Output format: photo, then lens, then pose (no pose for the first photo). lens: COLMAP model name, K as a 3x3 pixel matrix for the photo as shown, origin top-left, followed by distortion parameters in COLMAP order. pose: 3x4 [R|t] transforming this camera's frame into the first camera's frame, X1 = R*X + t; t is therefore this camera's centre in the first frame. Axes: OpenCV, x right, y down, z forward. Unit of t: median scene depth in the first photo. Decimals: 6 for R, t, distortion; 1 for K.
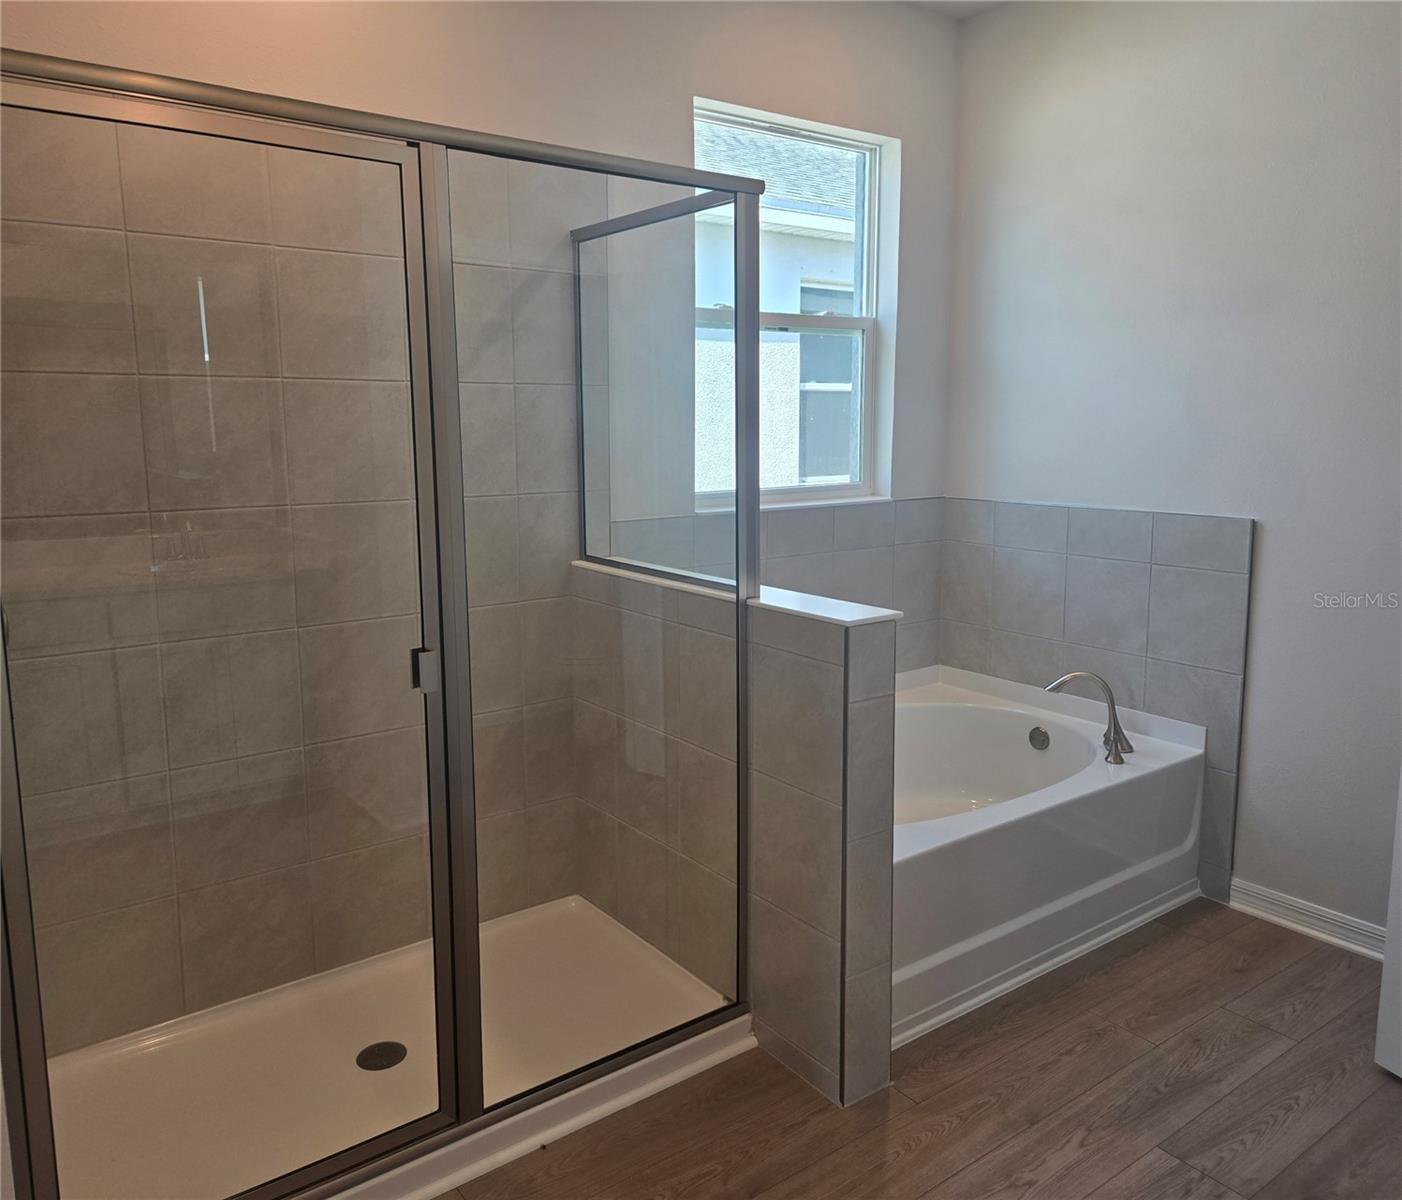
lens RADIAL K [[1063.7, 0, 697.7], [0, 1063.7, 596.0], [0, 0, 1]] dist [0.072199, -0.052694]
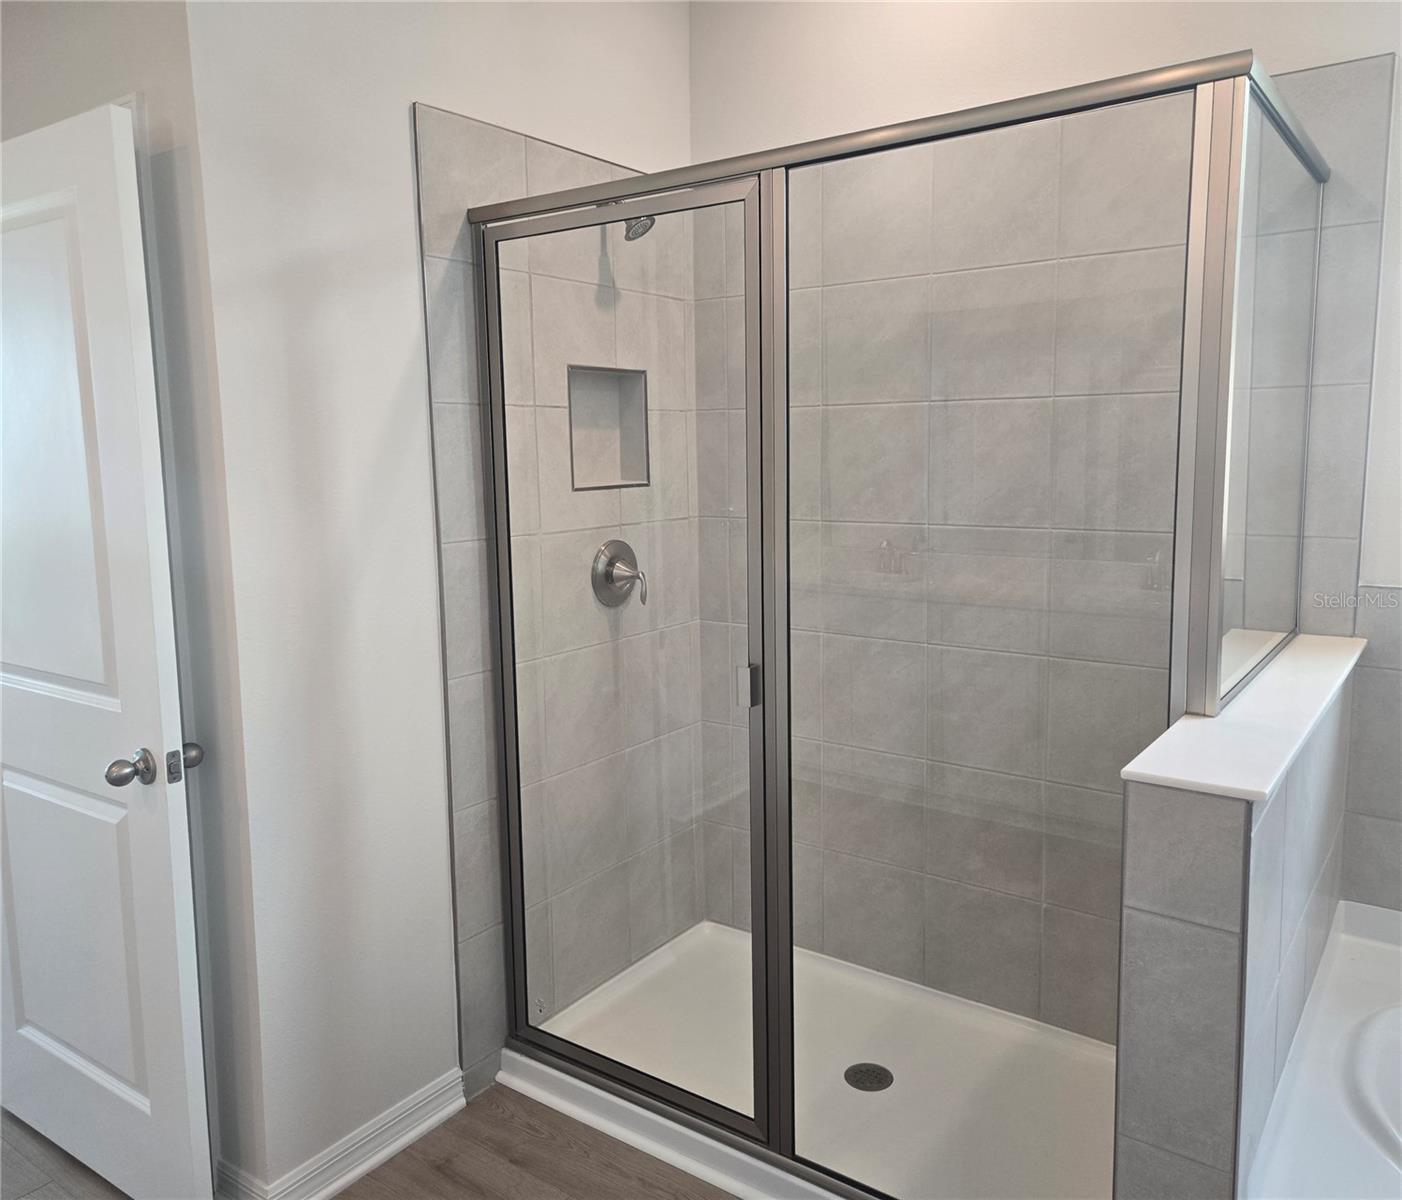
lens RADIAL K [[1063.7, 0, 697.7], [0, 1063.7, 594.4], [0, 0, 1]] dist [0.072199, -0.052694]
pose [[0.315881, 0.132689, -0.939475, 0.535750], [-0.152671, 0.984378, 0.087698, -0.076661], [0.936435, 0.115729, 0.331204, 0.473814]]
